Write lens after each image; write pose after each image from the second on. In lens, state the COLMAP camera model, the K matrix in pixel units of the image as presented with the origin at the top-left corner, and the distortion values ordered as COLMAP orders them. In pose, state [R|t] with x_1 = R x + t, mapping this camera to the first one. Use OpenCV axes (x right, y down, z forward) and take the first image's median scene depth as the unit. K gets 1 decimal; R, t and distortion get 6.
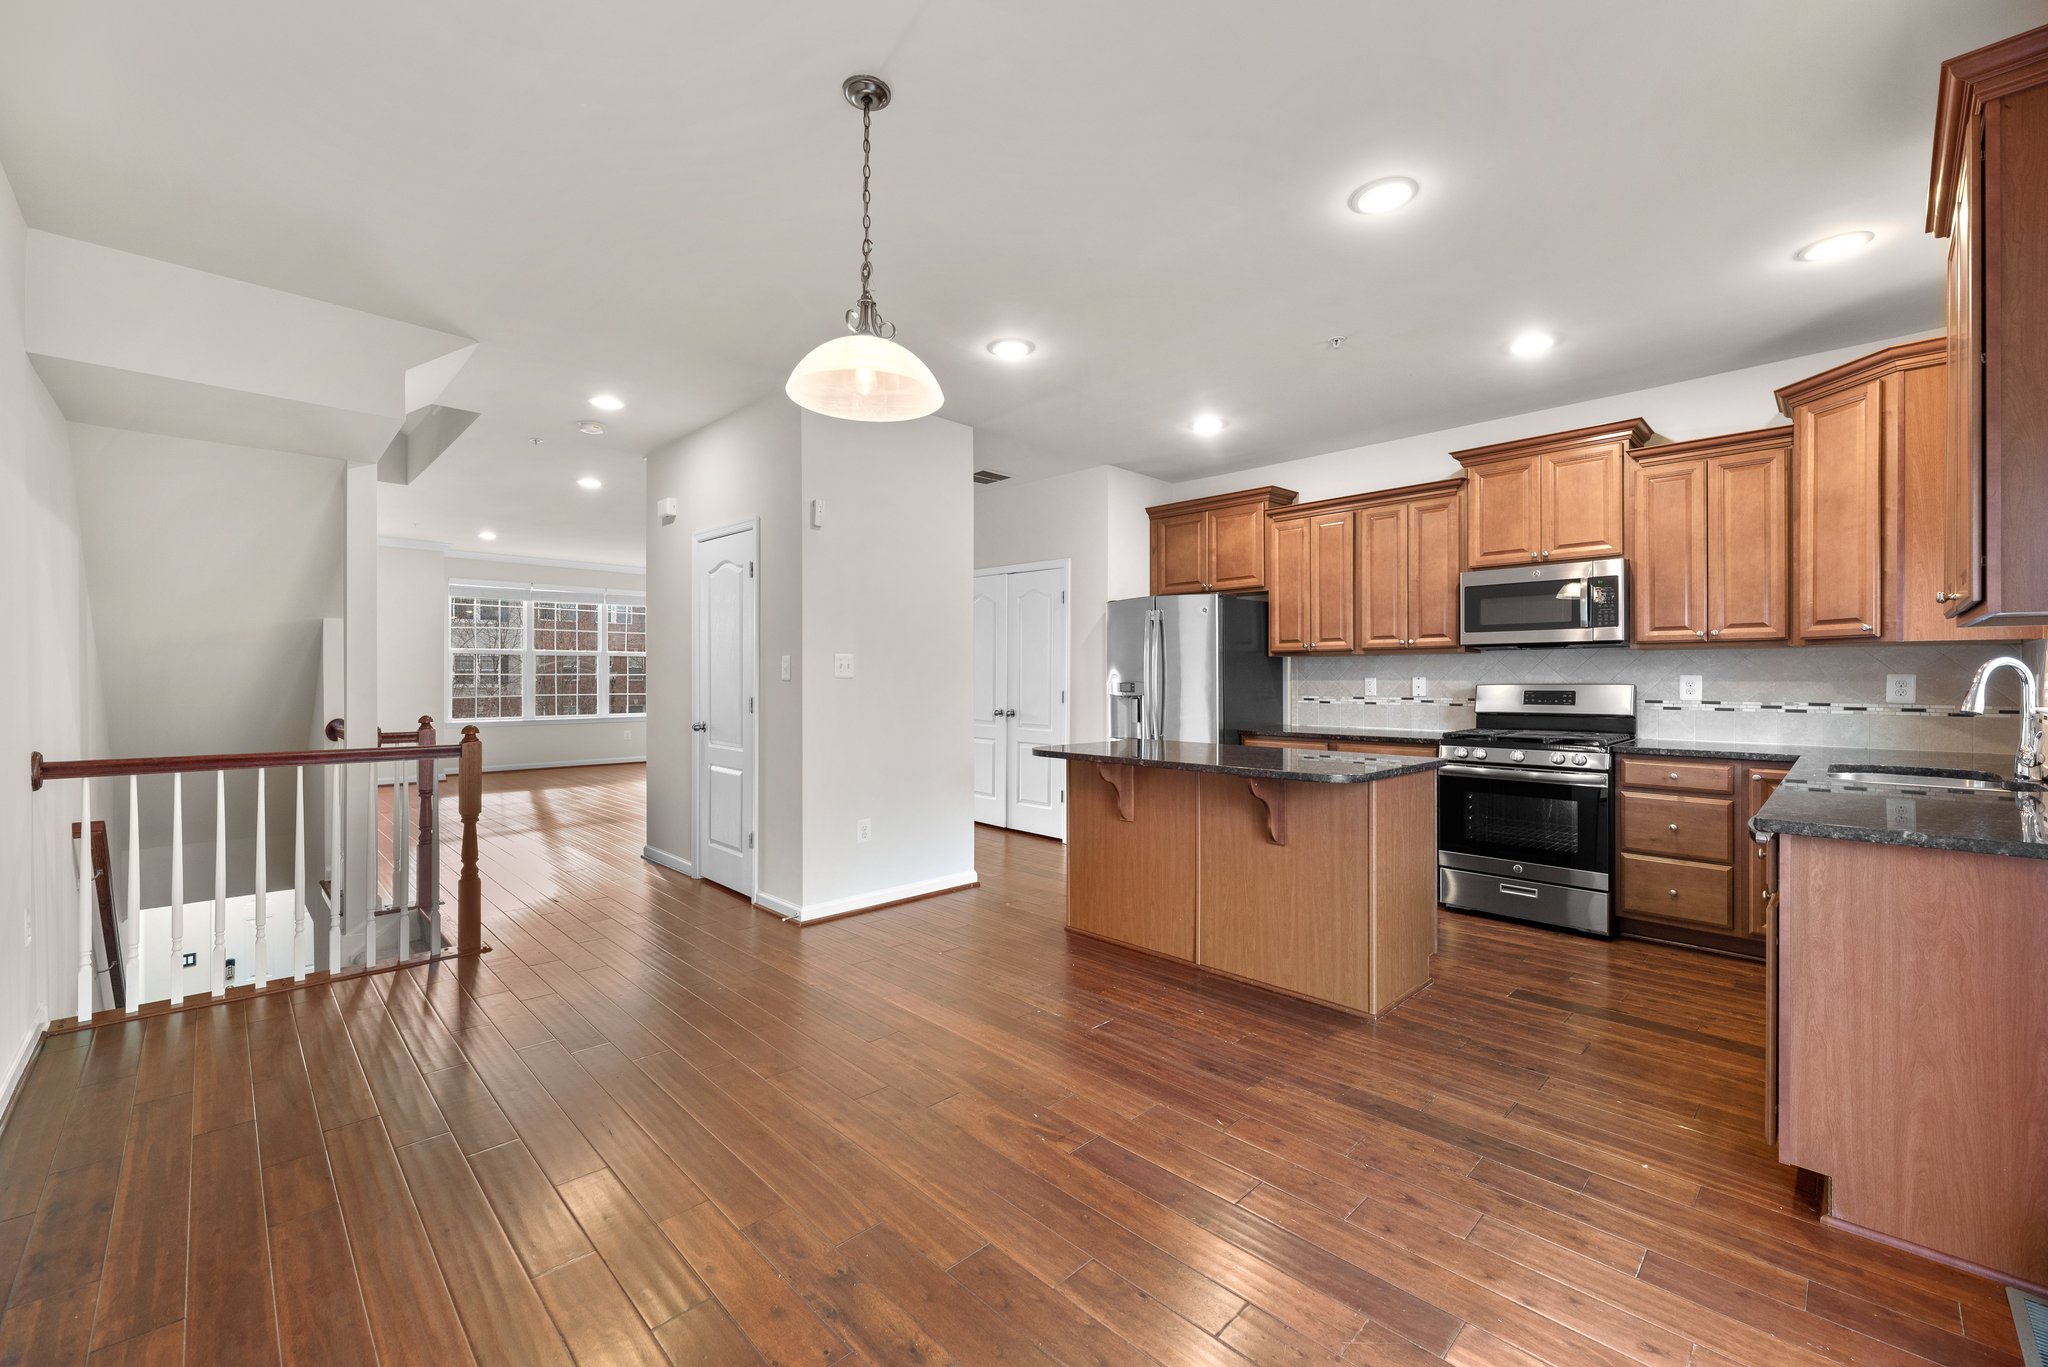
lens RADIAL K [[829.5, 0, 1024.0], [0, 829.5, 683.5], [0, 0, 1]] dist [0.005062, 0.000082]
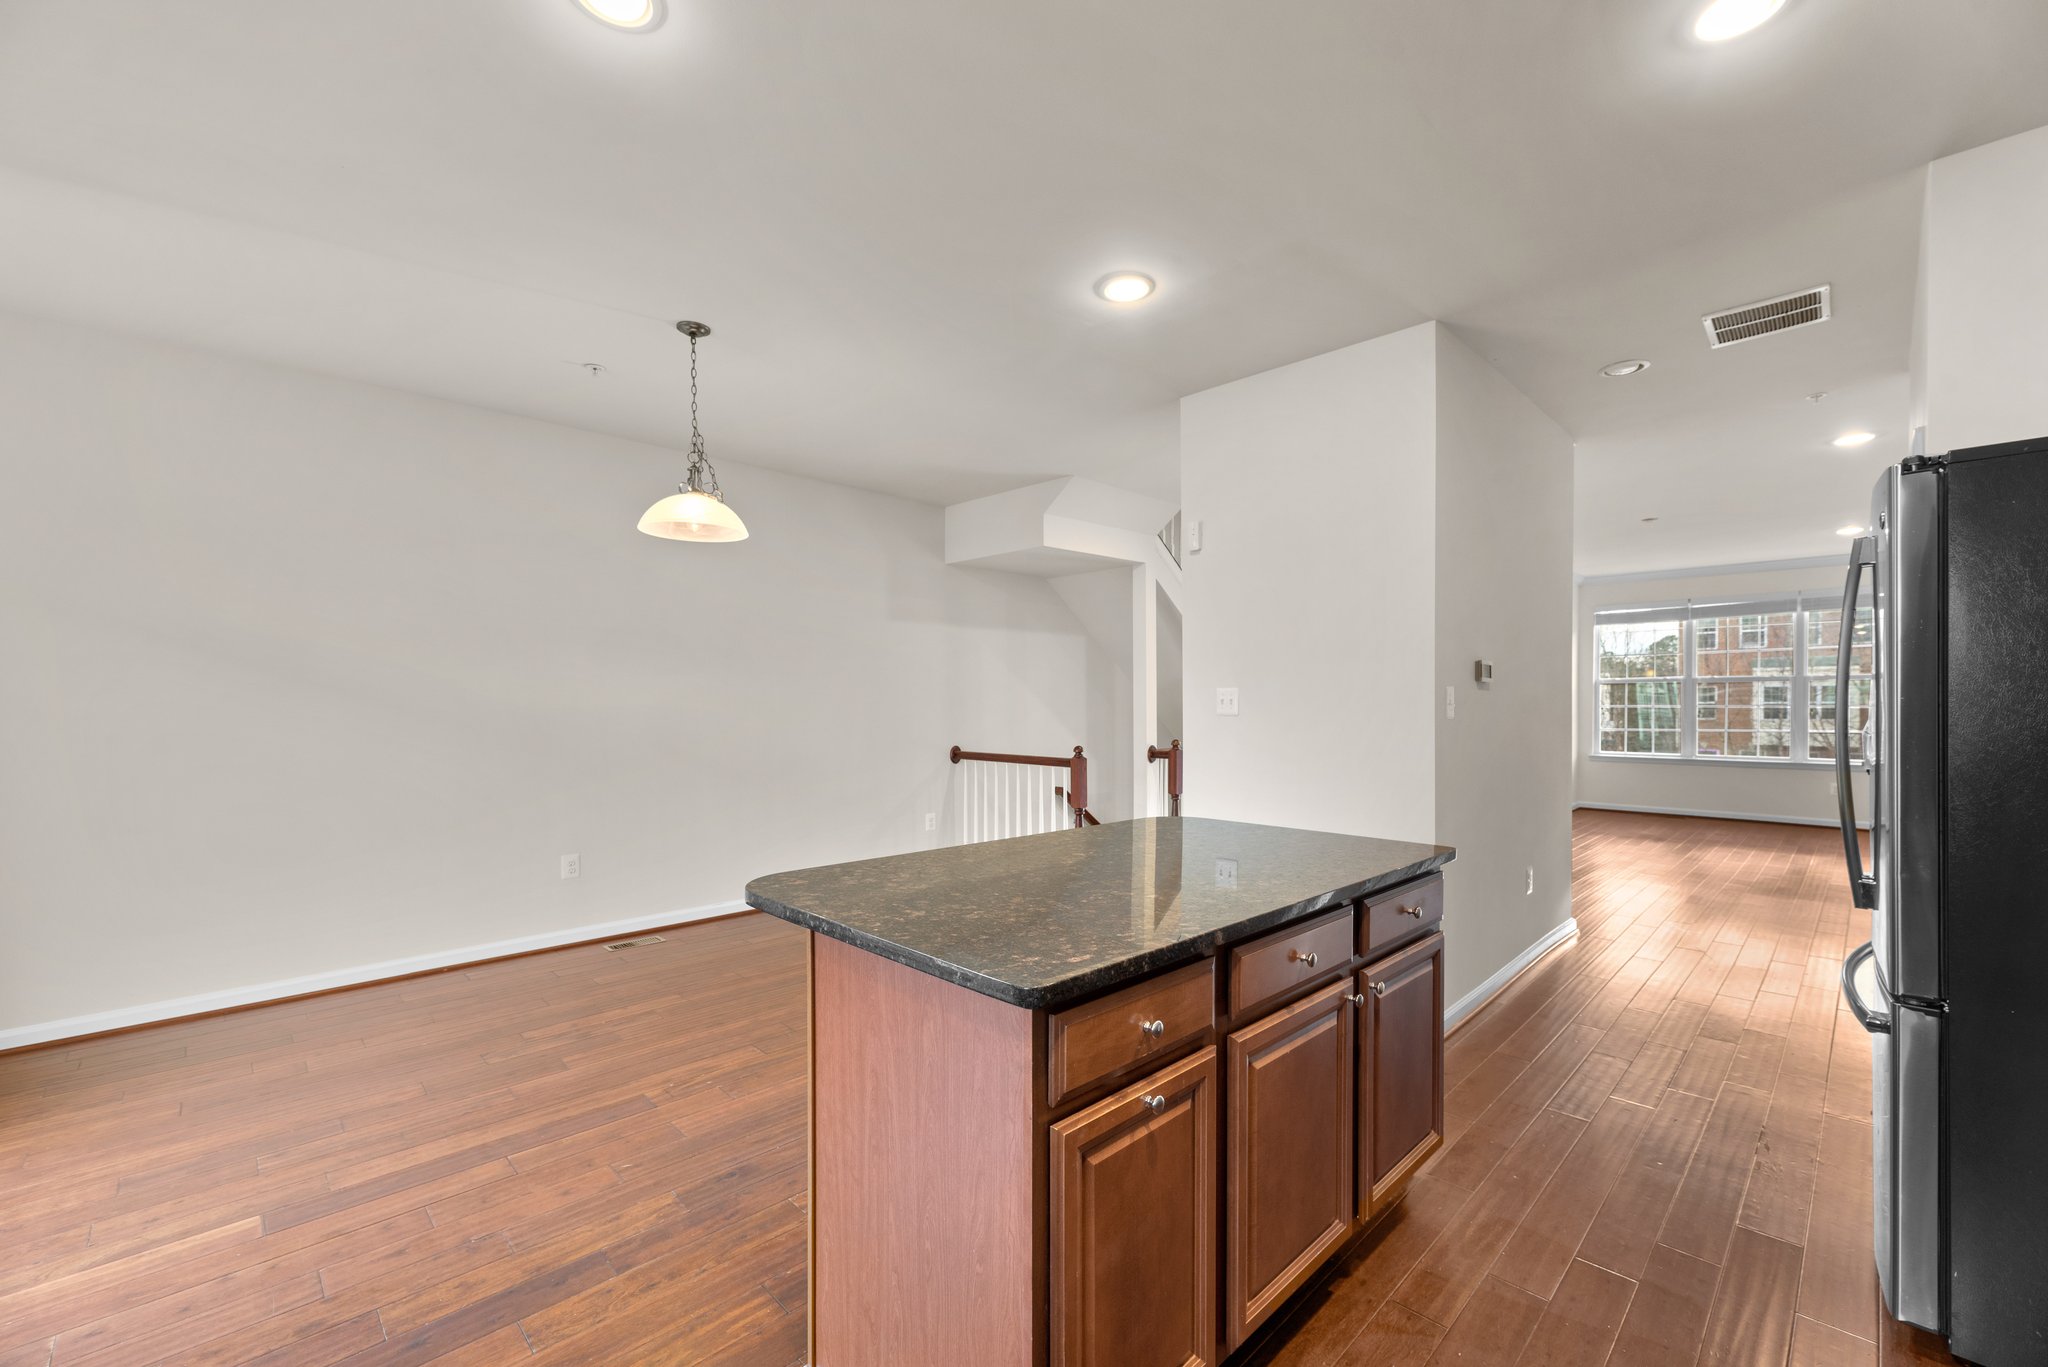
lens RADIAL K [[835.3, 0, 1025.3], [0, 835.3, 699.8], [0, 0, 1]] dist [0.011933, 0.000154]
pose [[-0.004232, -0.008457, -0.999955, 0.739184], [-0.006630, 0.999942, -0.008429, -0.015601], [0.999969, 0.006594, -0.004288, 0.876639]]
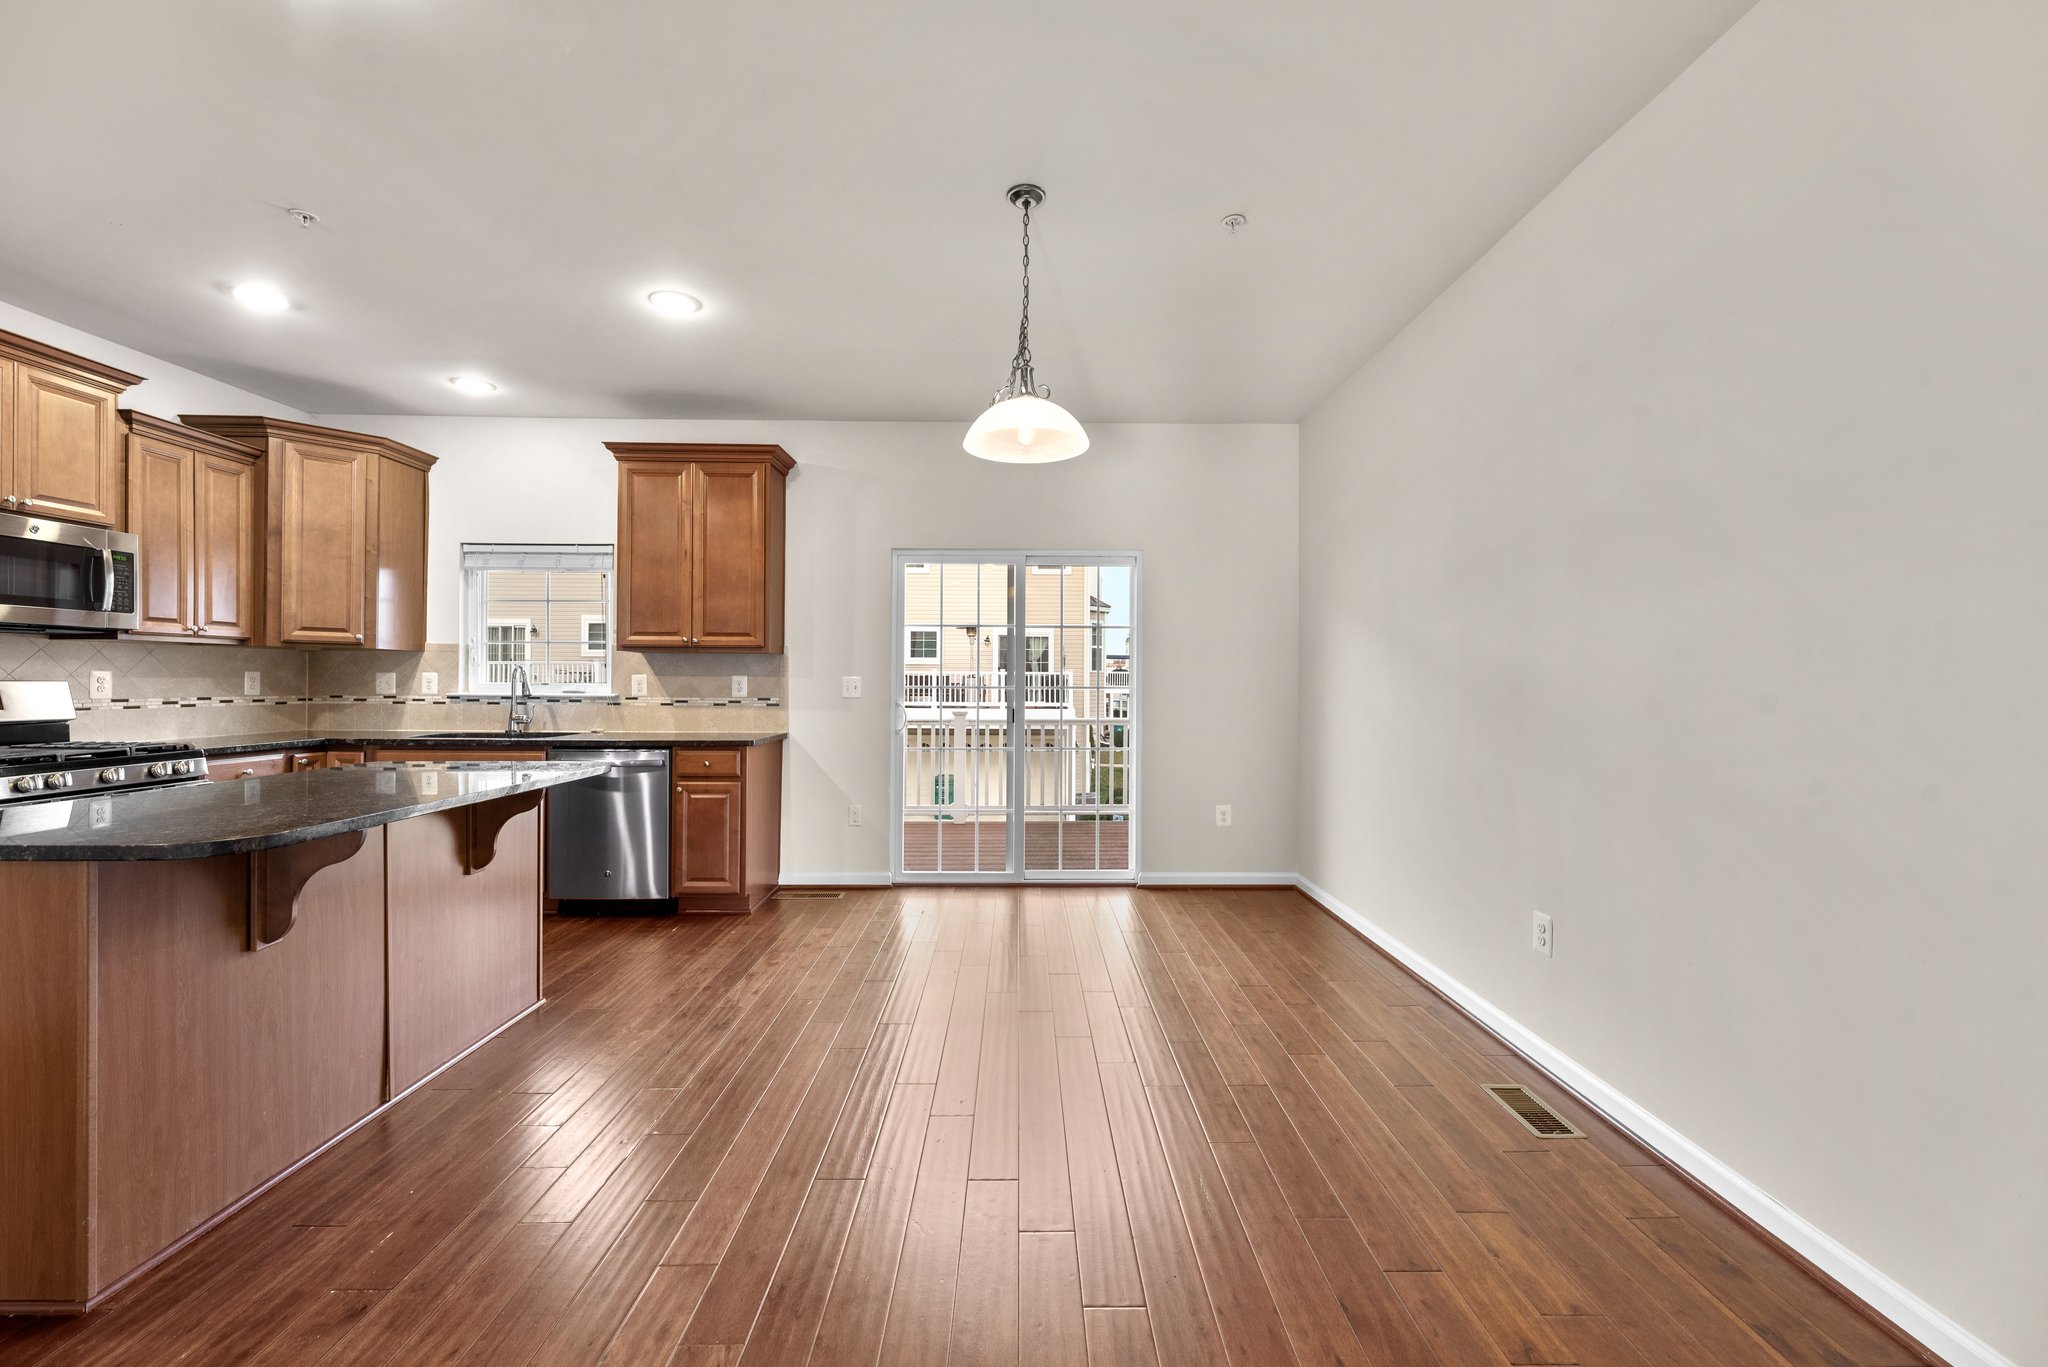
lens RADIAL K [[829.5, 0, 1024.0], [0, 829.5, 683.5], [0, 0, 1]] dist [0.005062, 0.000082]
pose [[-0.718015, -0.004413, 0.696014, -0.563964], [0.001556, 0.999967, 0.007946, -0.001594], [-0.696026, 0.006789, -0.717984, 1.021227]]
